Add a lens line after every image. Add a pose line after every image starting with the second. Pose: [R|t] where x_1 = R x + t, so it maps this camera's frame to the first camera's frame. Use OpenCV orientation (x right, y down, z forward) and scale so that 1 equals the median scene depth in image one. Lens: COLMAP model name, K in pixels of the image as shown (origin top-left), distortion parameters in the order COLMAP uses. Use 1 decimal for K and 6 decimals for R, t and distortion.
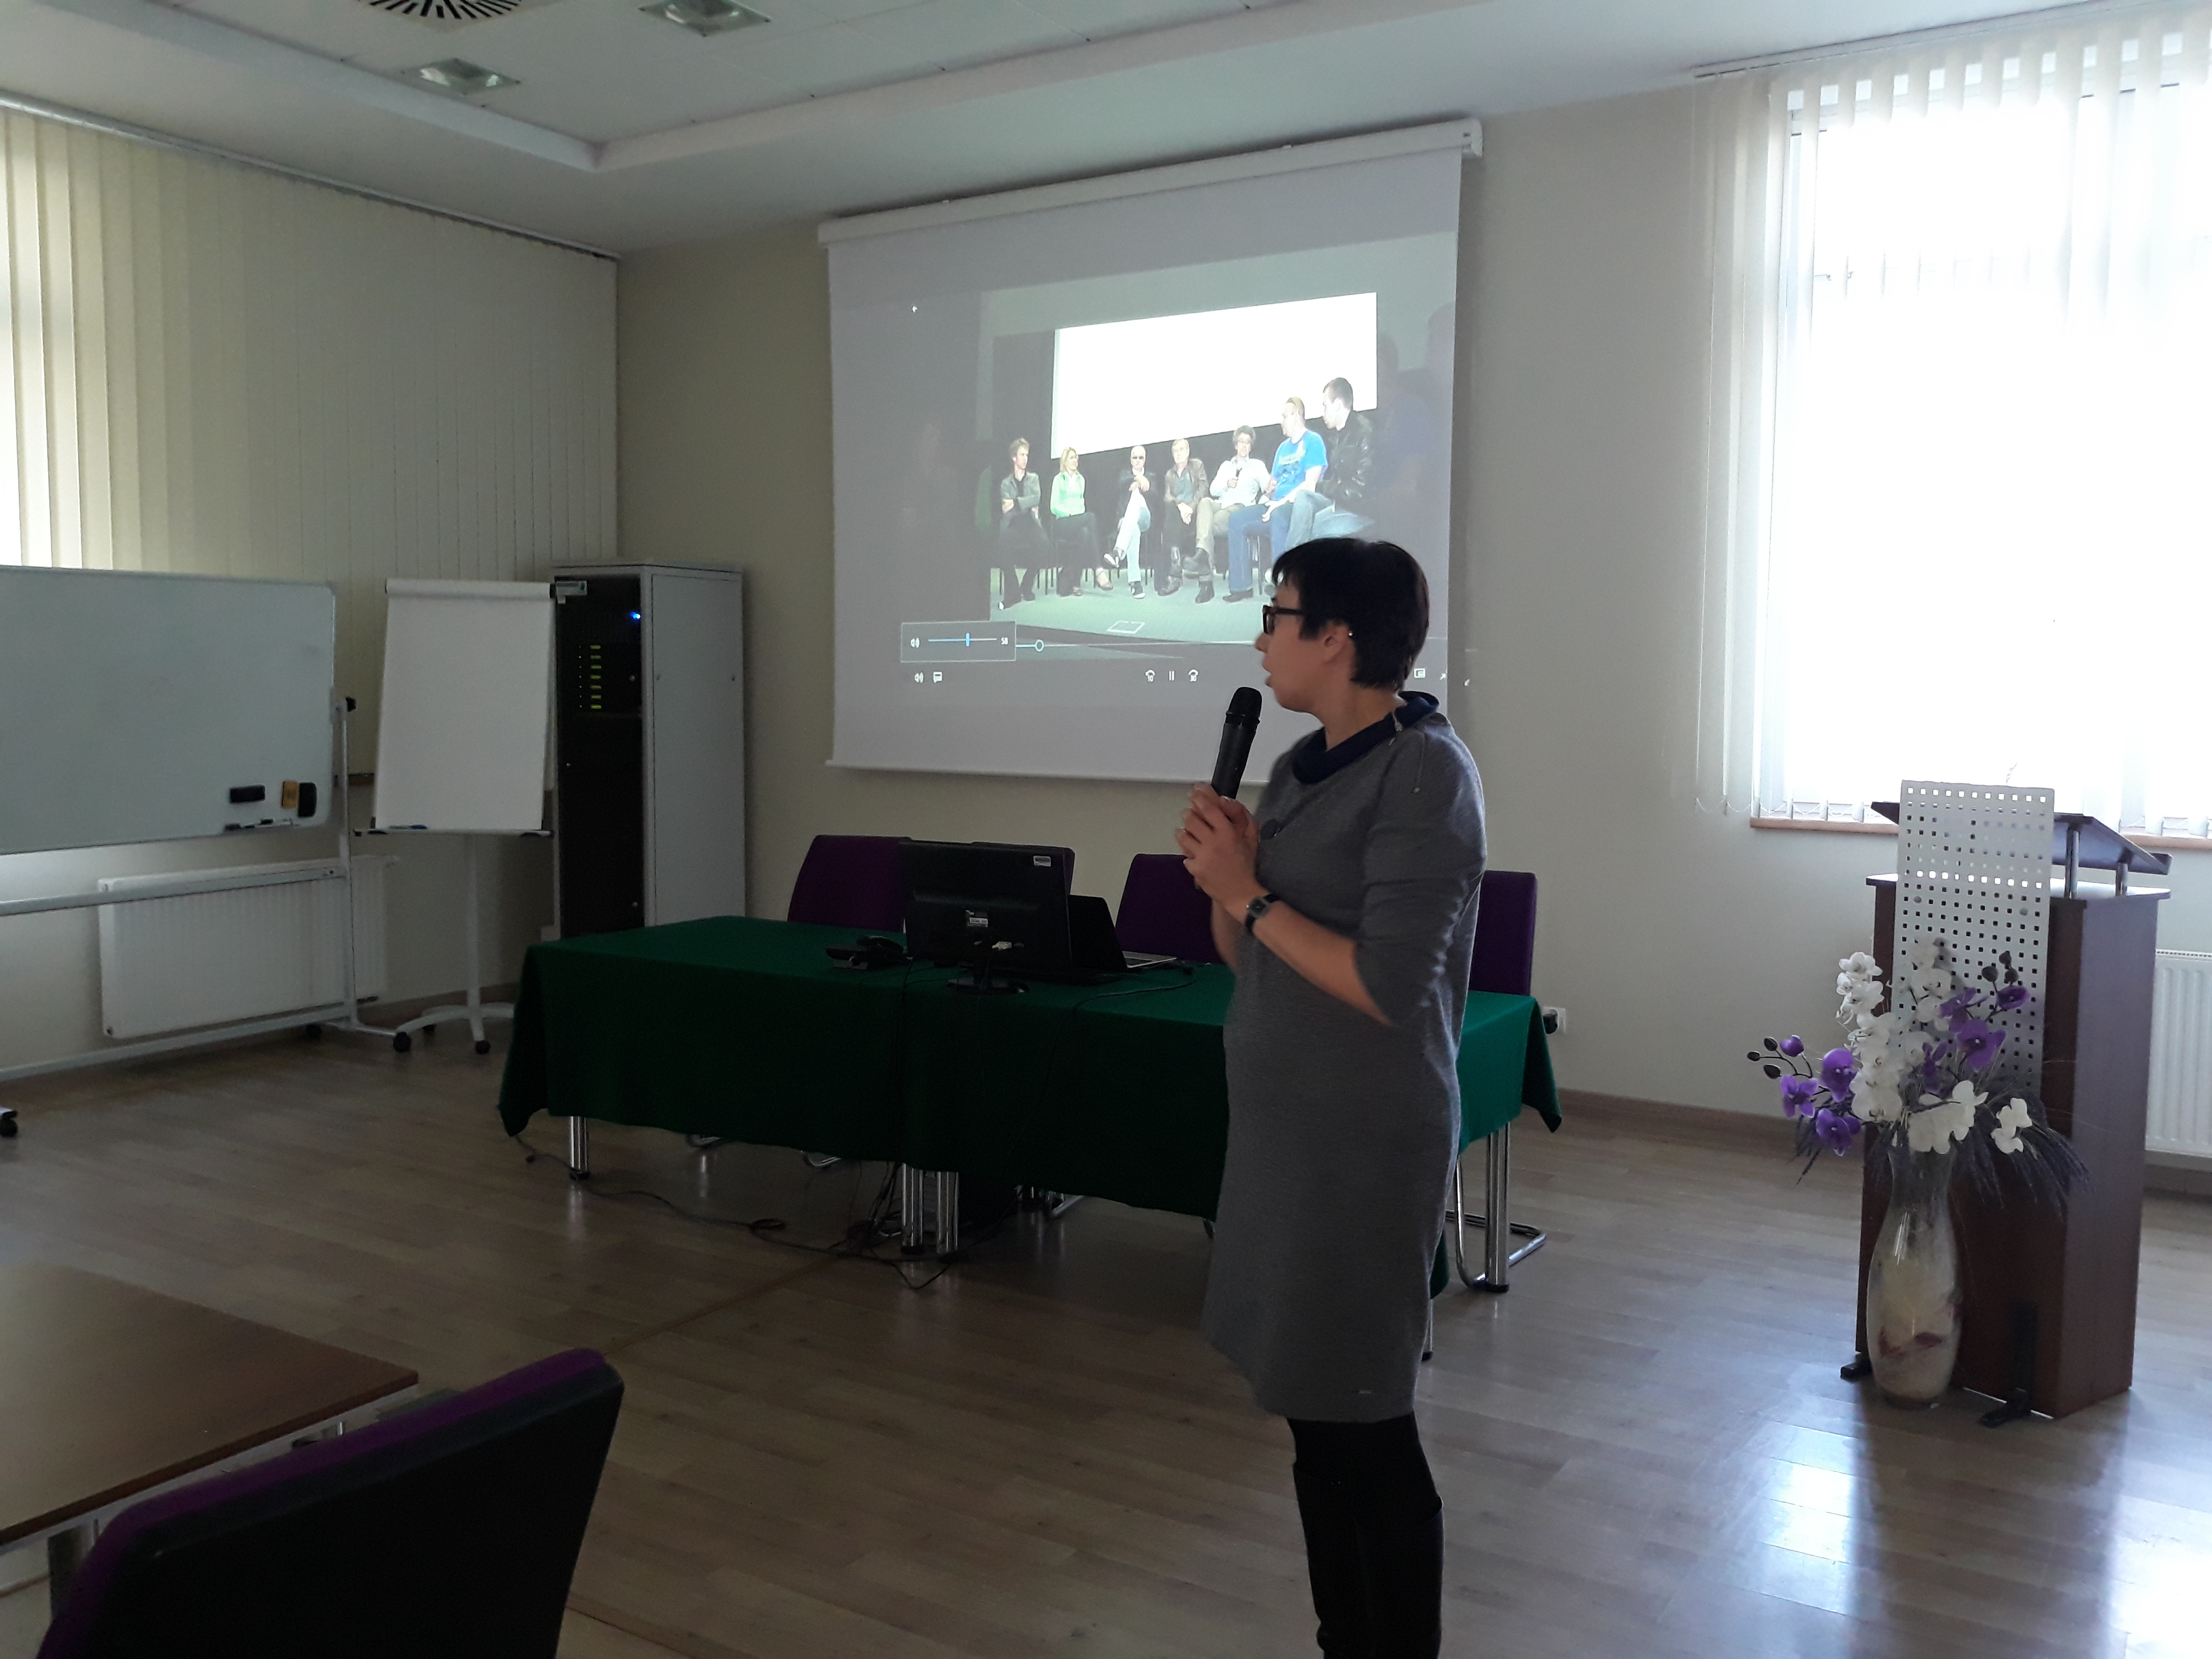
lens RADIAL K [[1868.6, 0, 1106.0], [0, 1868.6, 829.5], [0, 0, 1]] dist [-0.015070, 0.011090]
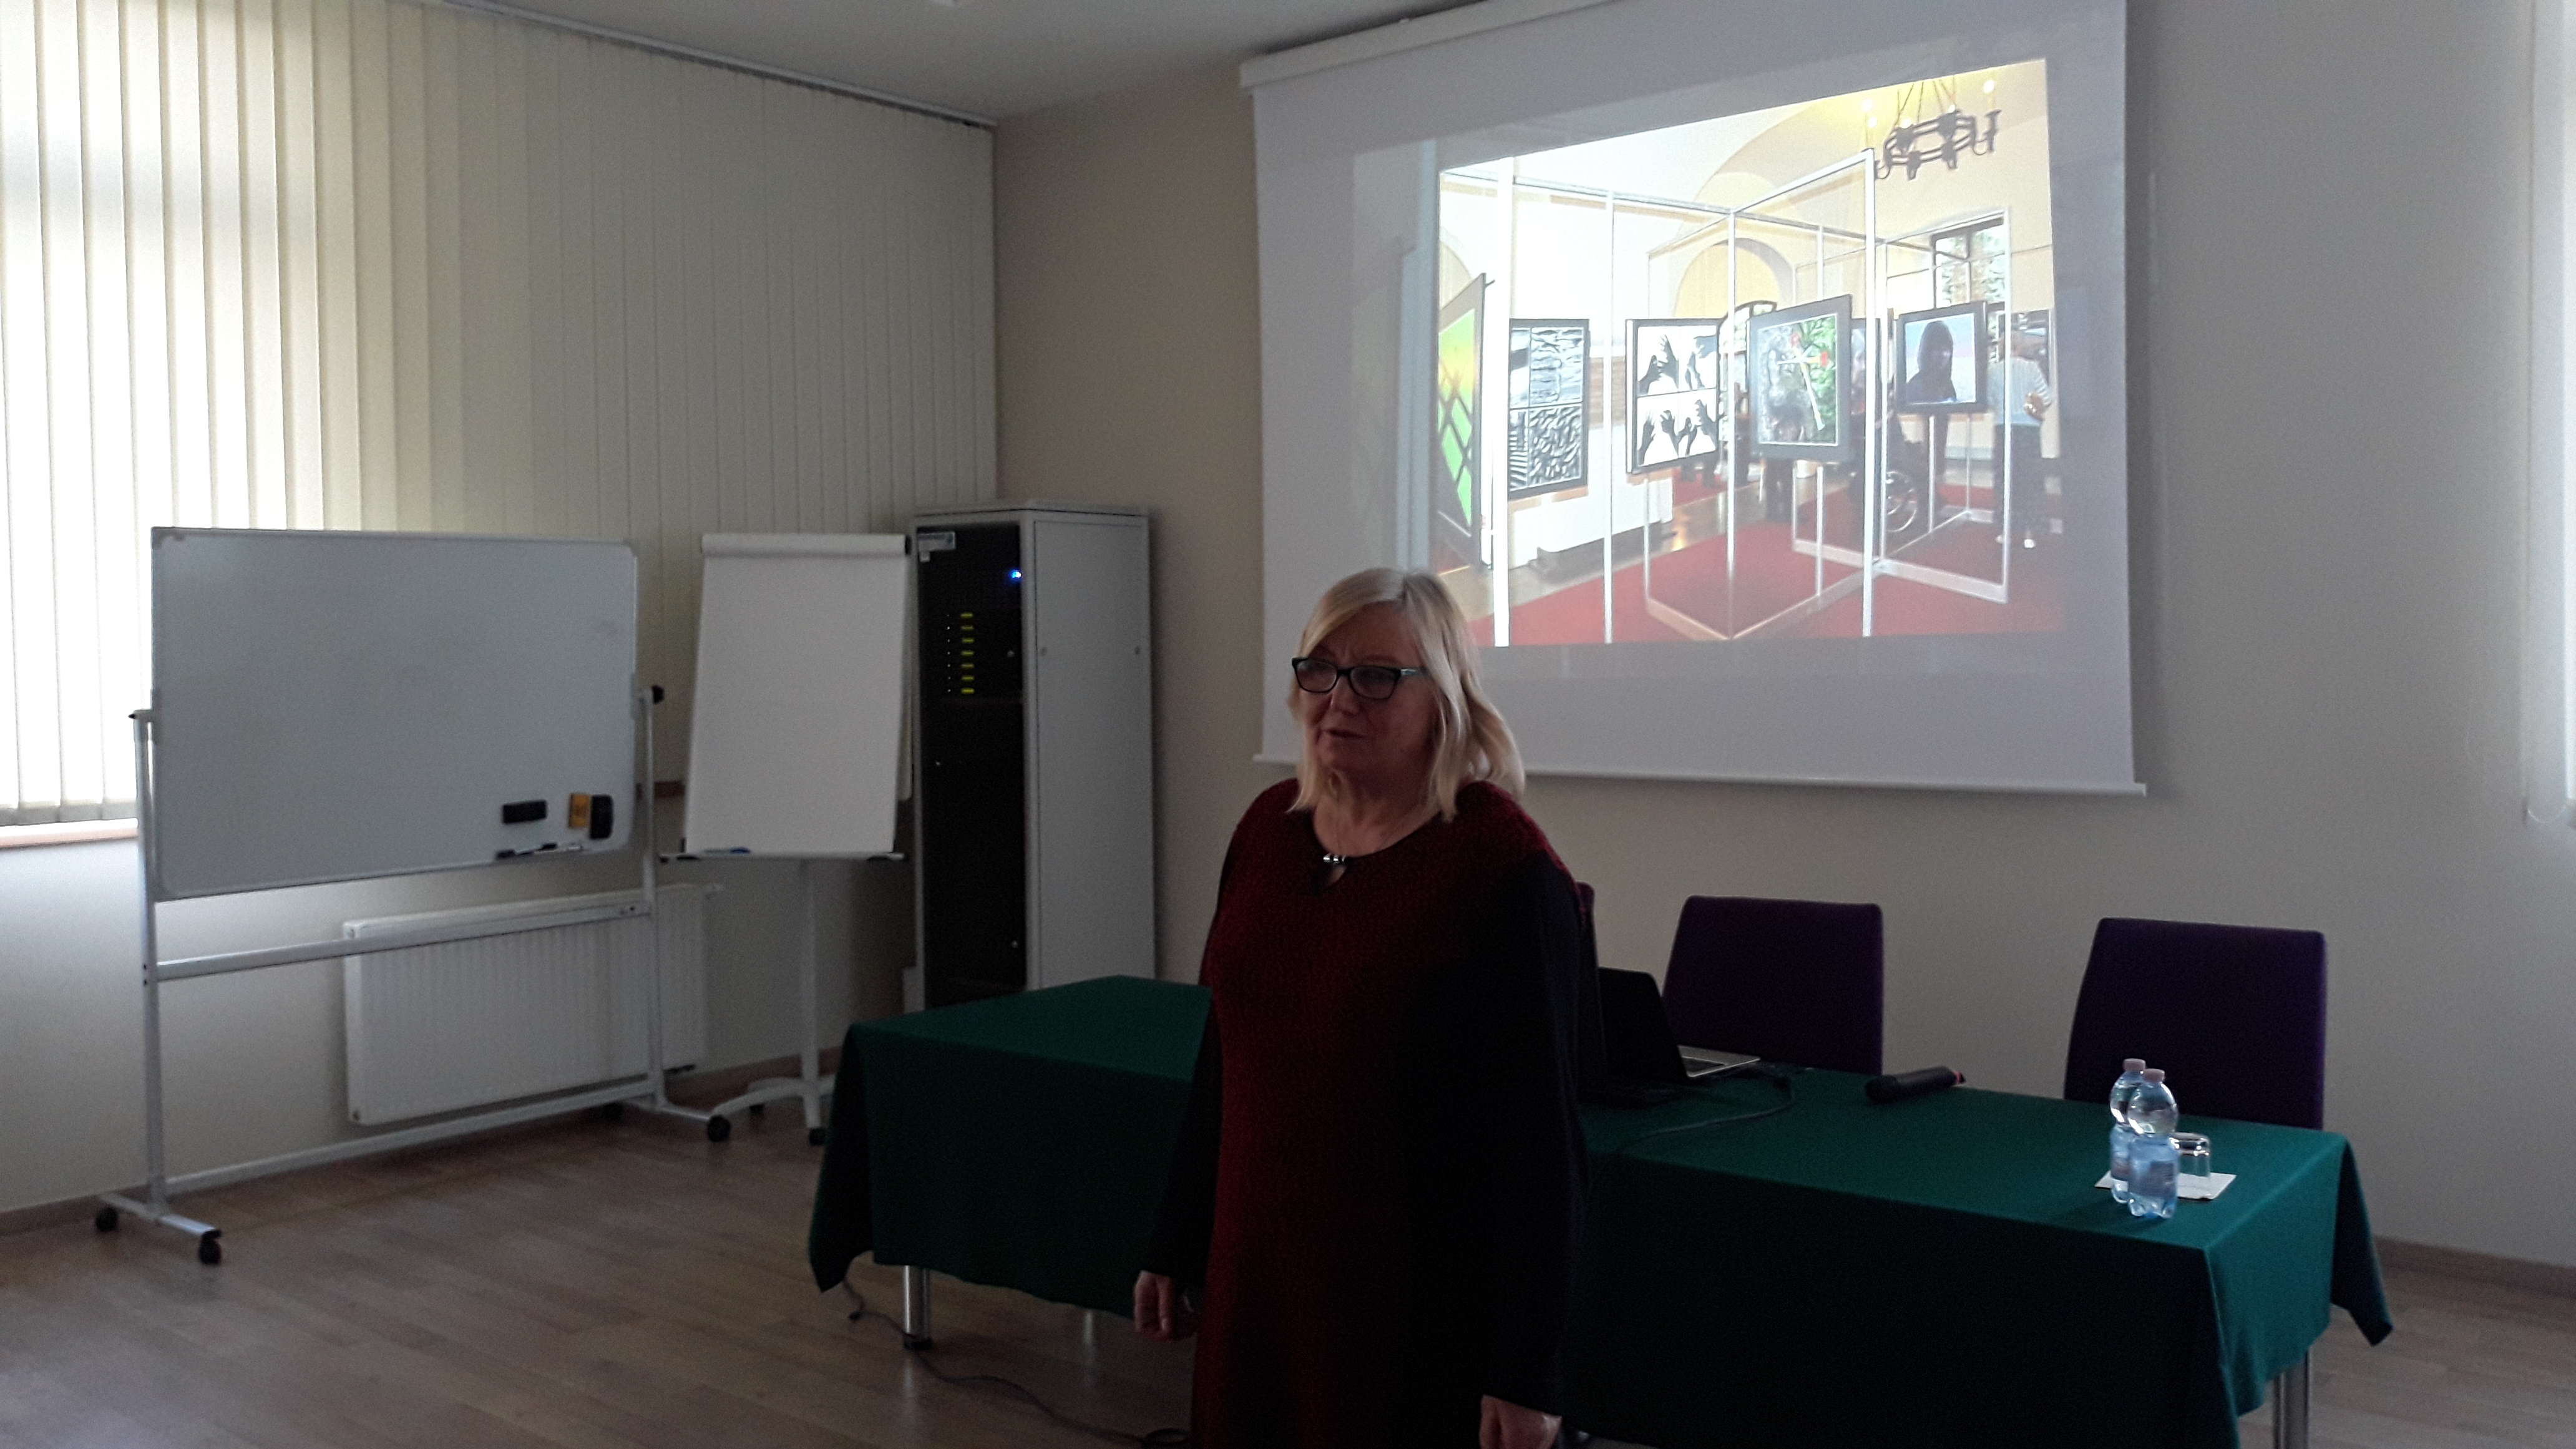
lens RADIAL K [[2148.3, 0, 1288.0], [0, 2148.3, 724.5], [0, 0, 1]] dist [0.035953, -0.004589]
pose [[0.989923, -0.014811, -0.140827, -0.013768], [0.009249, 0.999154, -0.040063, -0.015717], [0.141302, 0.038357, 0.989223, 0.139350]]
